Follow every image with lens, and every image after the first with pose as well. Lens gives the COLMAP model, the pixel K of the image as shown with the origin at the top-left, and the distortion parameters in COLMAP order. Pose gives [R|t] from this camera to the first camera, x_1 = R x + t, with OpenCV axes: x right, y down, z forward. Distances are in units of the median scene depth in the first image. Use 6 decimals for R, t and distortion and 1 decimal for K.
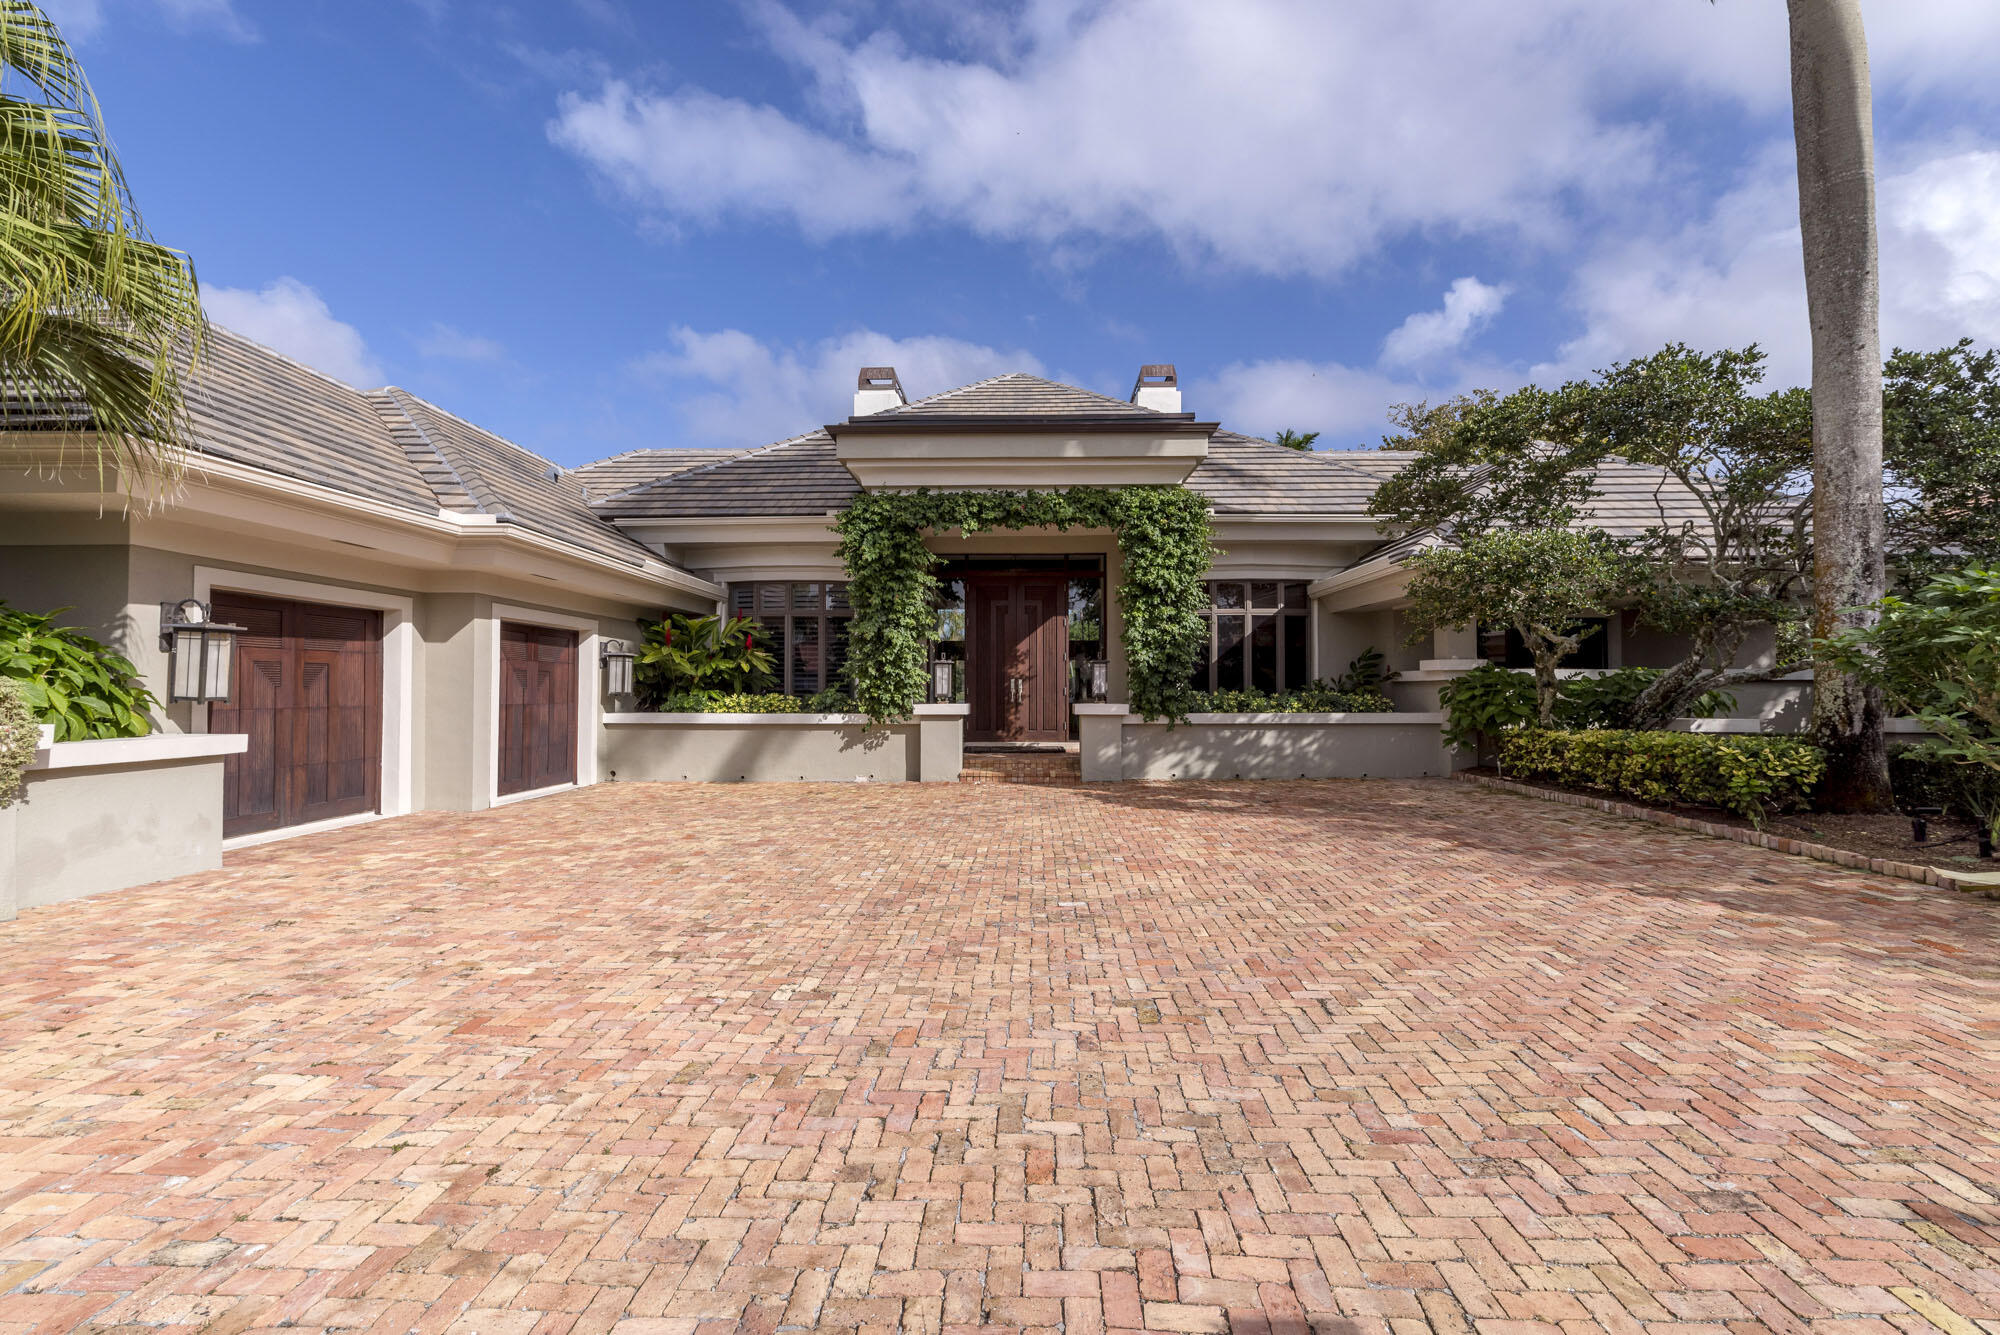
lens RADIAL K [[850.3, 0, 1001.5], [0, 850.3, 670.8], [0, 0, 1]] dist [-0.000426, 0.001238]
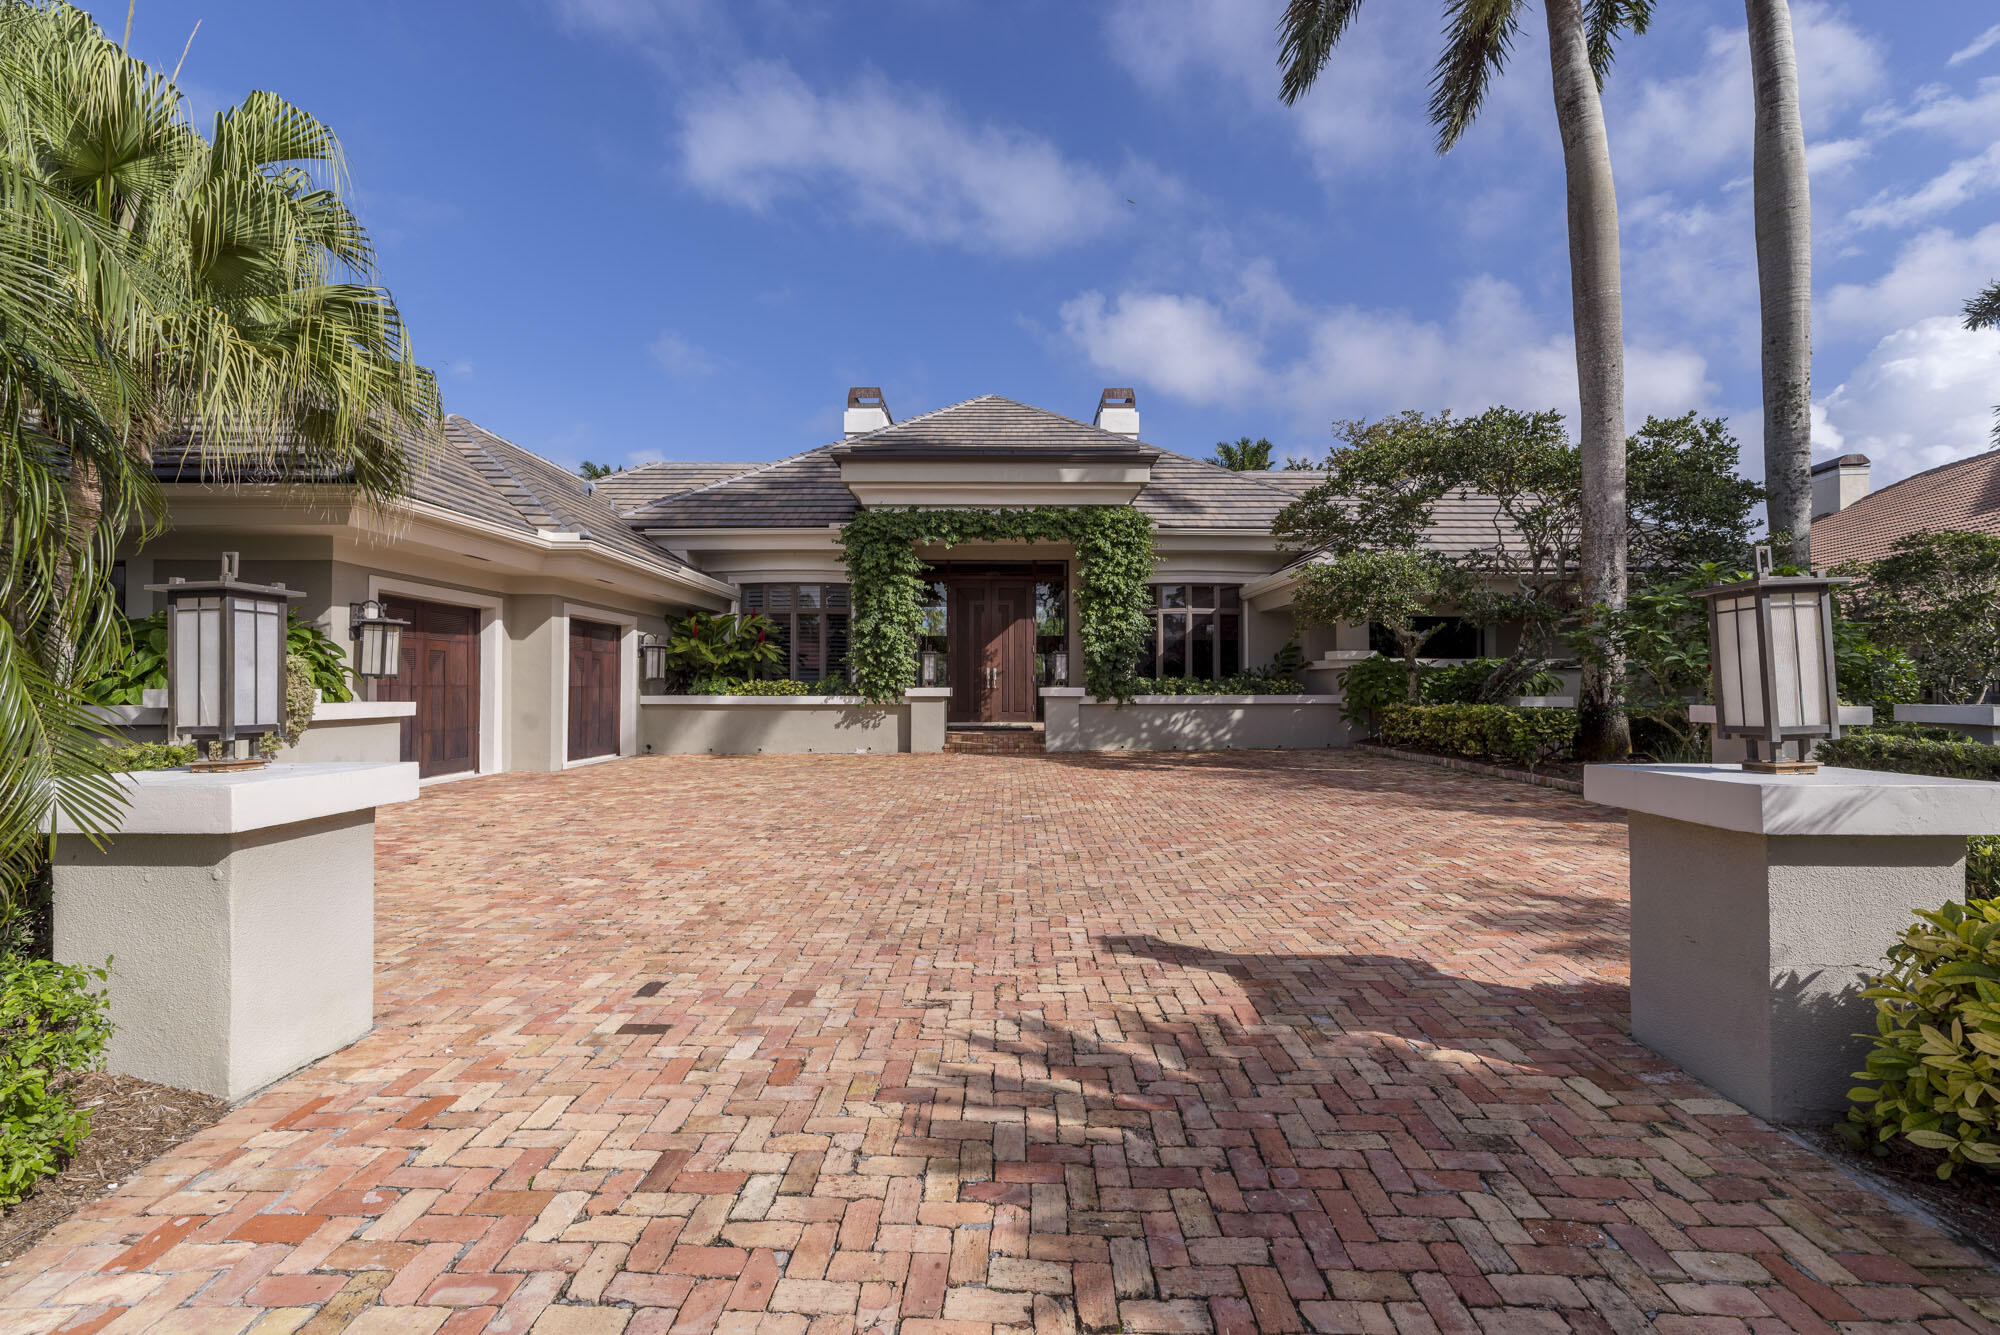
lens RADIAL K [[850.3, 0, 1001.6], [0, 850.3, 670.6], [0, 0, 1]] dist [-0.000426, 0.001238]
pose [[0.999534, 0.000590, 0.030512, -0.004677], [-0.000699, 0.999993, 0.003562, 0.010949], [-0.030509, -0.003581, 0.999528, -0.202536]]
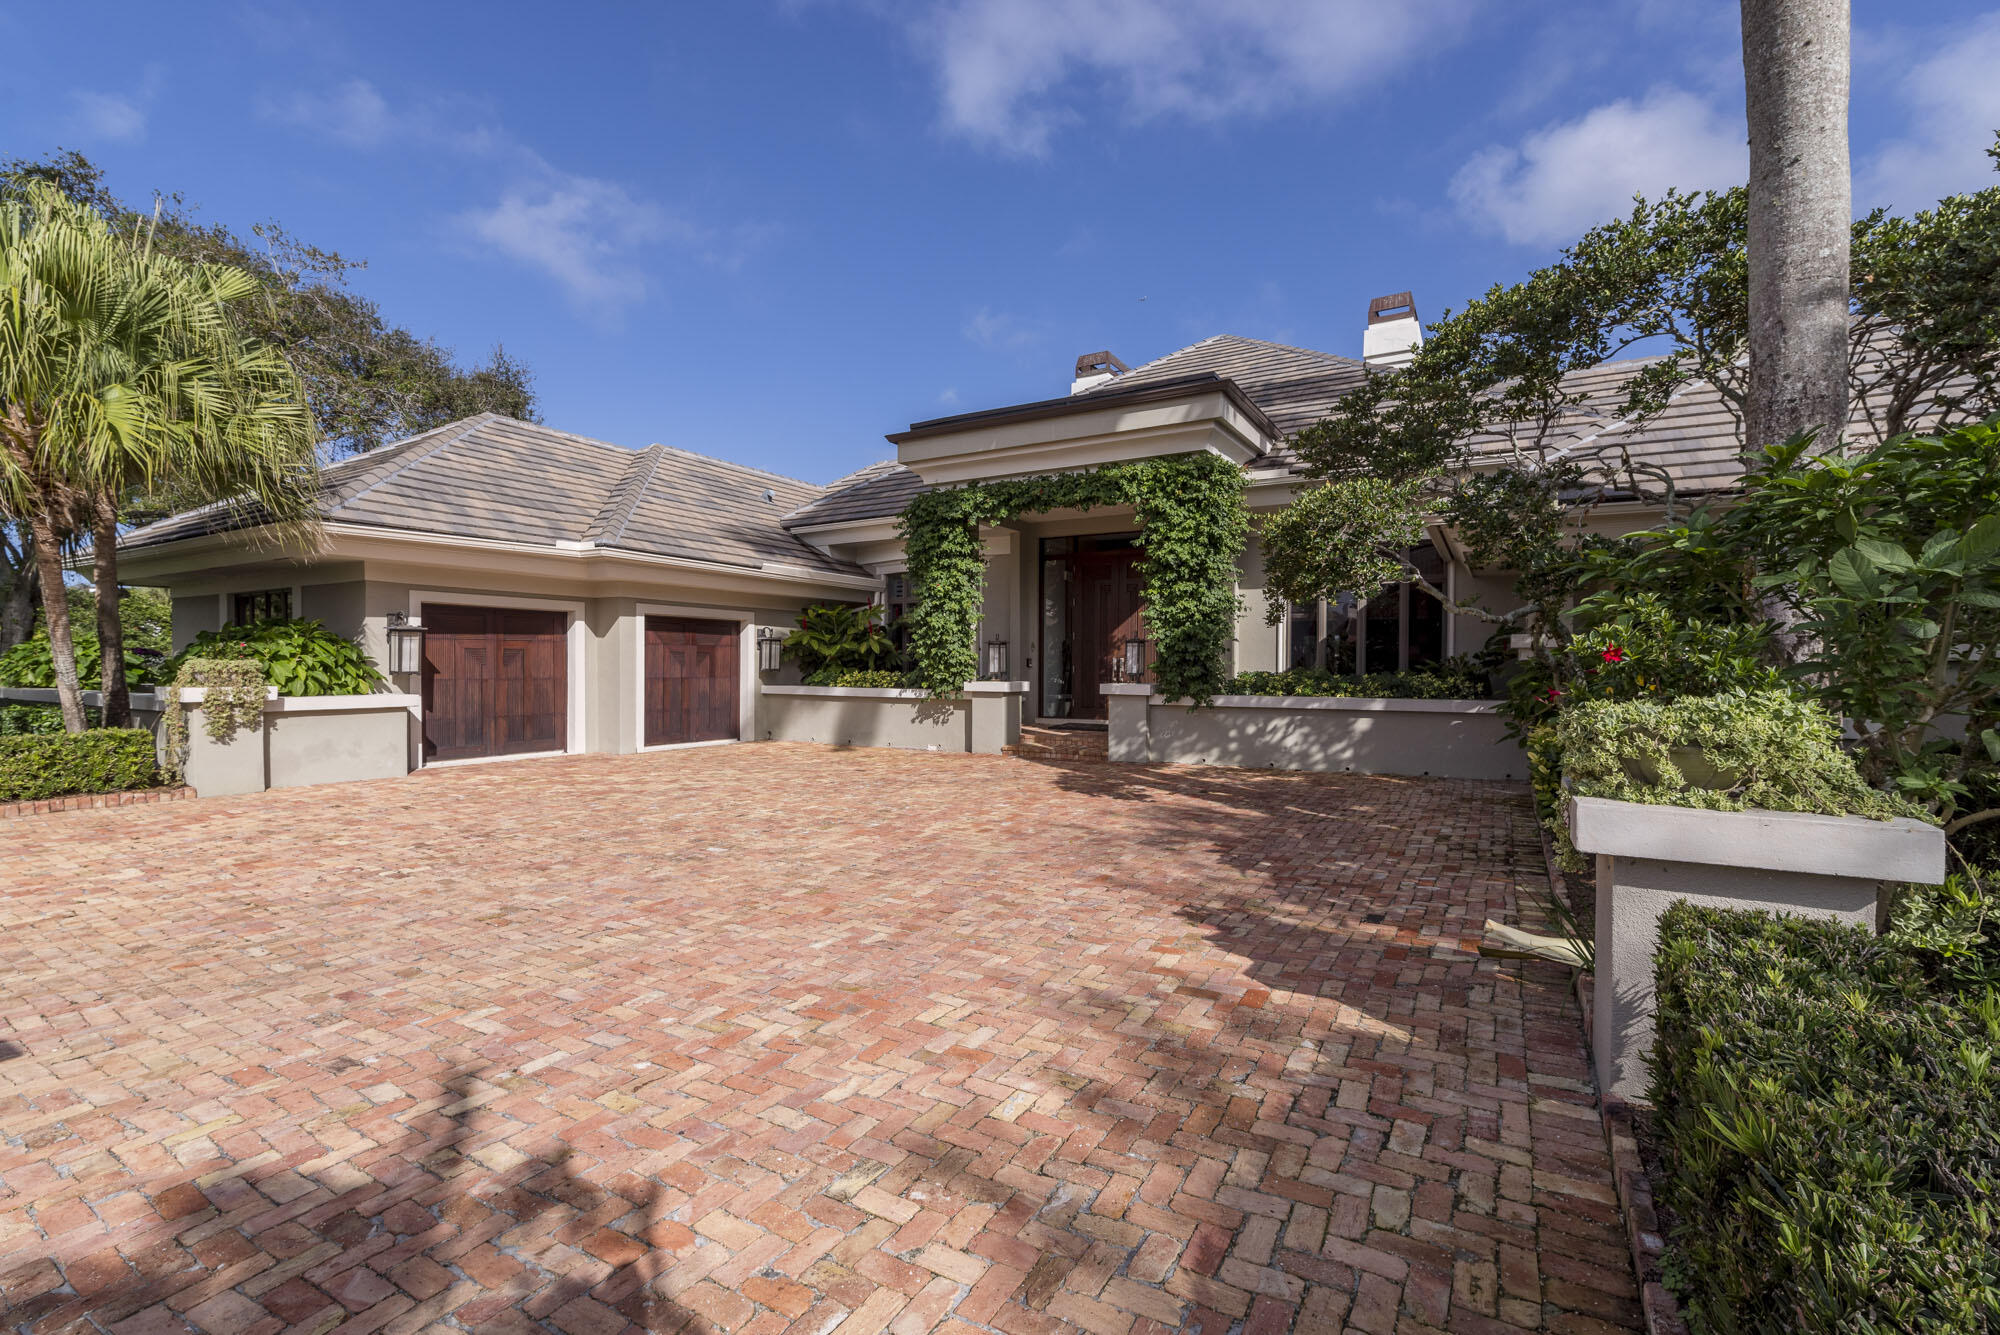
lens RADIAL K [[850.3, 0, 1001.5], [0, 850.3, 666.2], [0, 0, 1]] dist [-0.000426, 0.001238]
pose [[0.876698, 0.004177, -0.481023, 0.475538], [0.006935, 0.999749, 0.021321, -0.003601], [0.480991, -0.022028, 0.876449, 0.069264]]
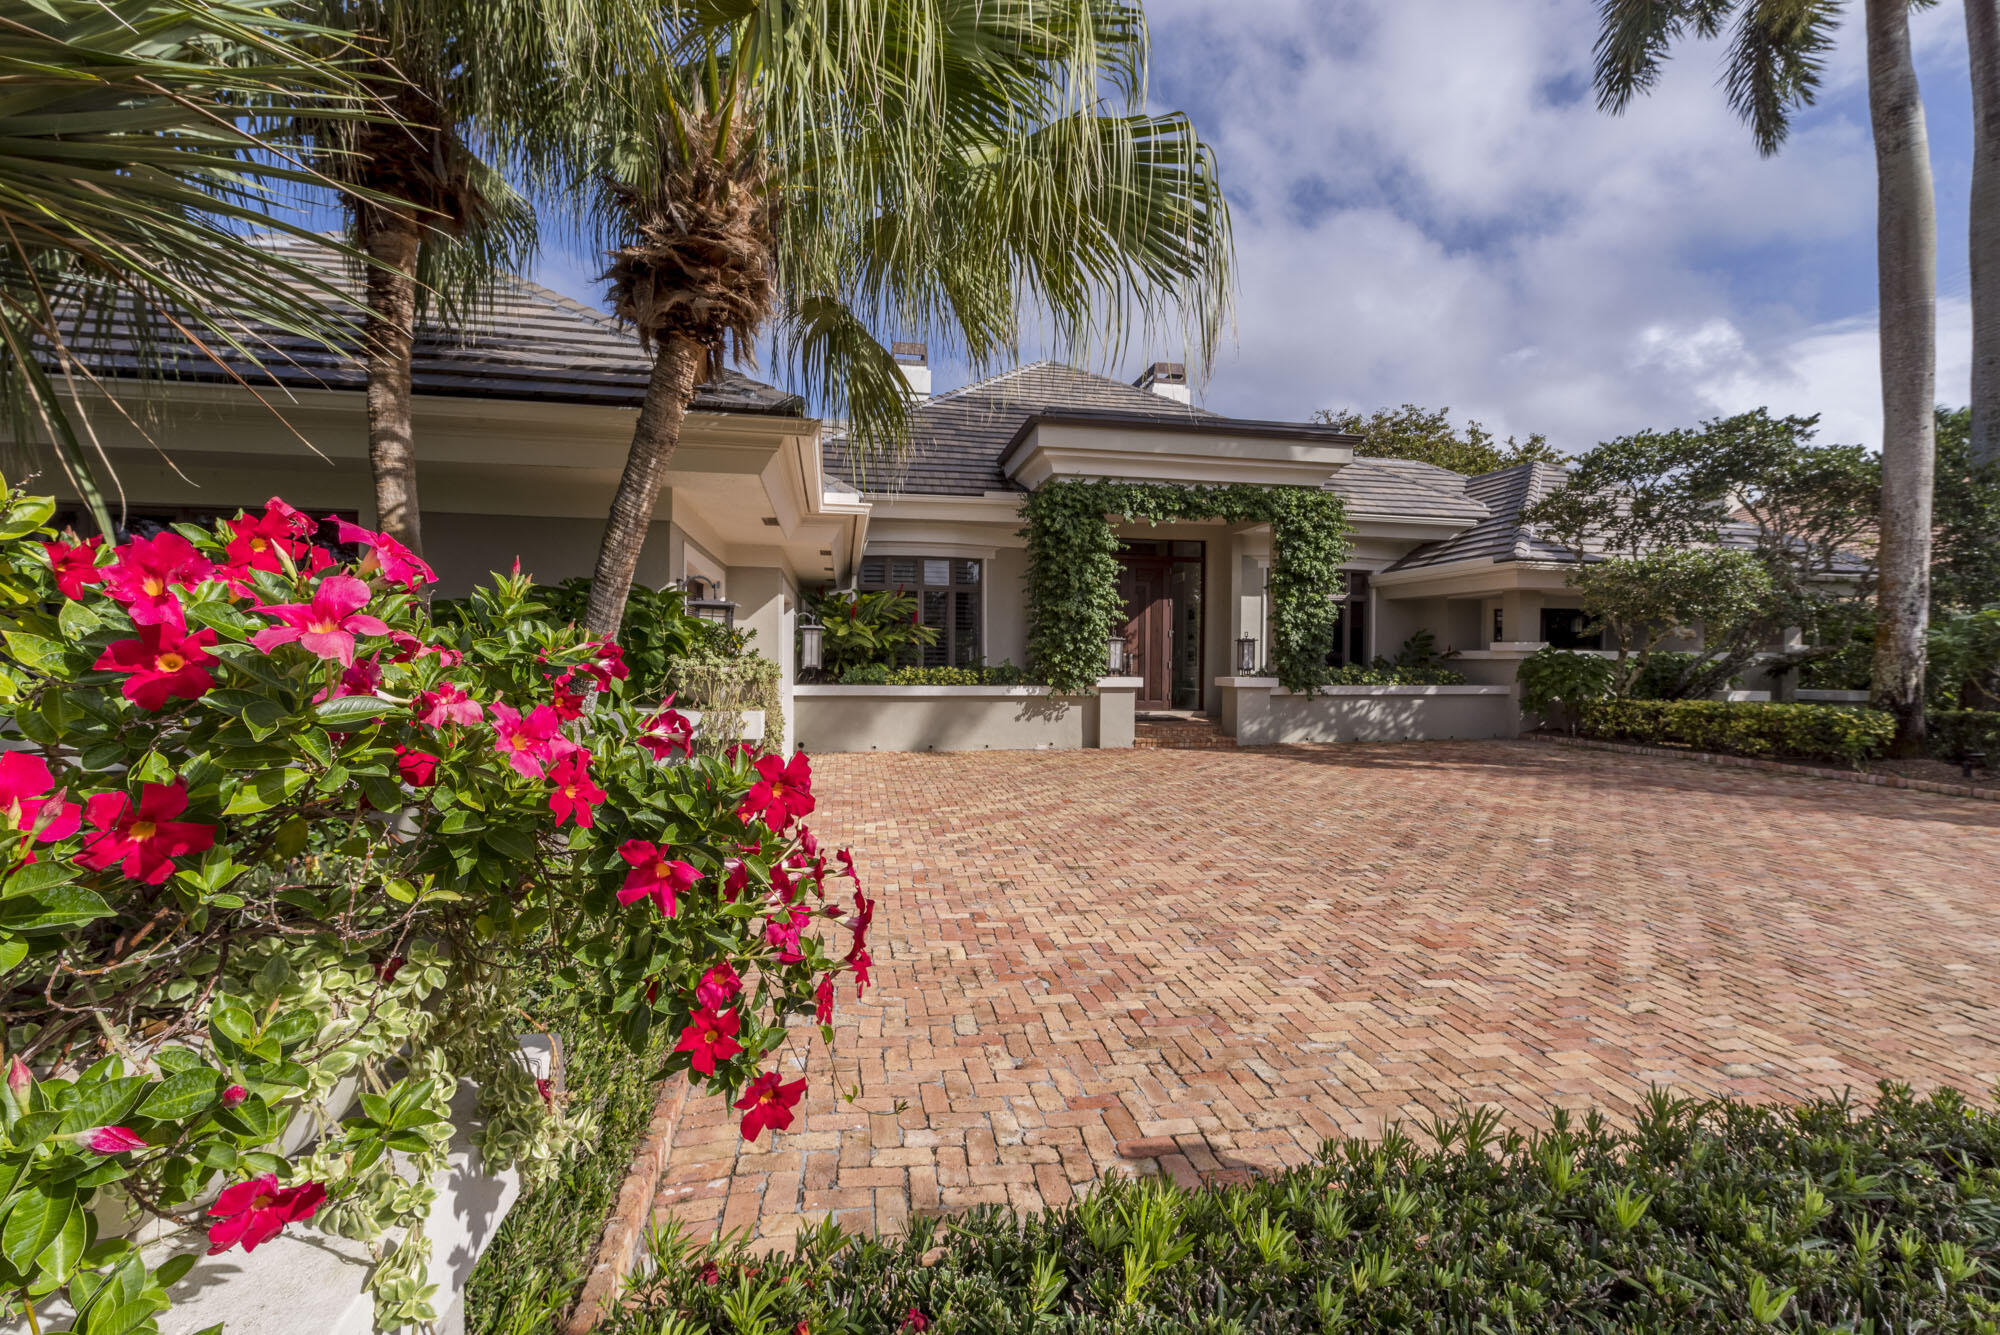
lens RADIAL K [[850.3, 0, 999.9], [0, 850.3, 669.0], [0, 0, 1]] dist [-0.000426, 0.001238]
pose [[0.977546, 0.003924, 0.210688, -0.466995], [-0.011748, 0.999286, 0.035897, -0.009442], [-0.210396, -0.037566, 0.976894, -0.039942]]
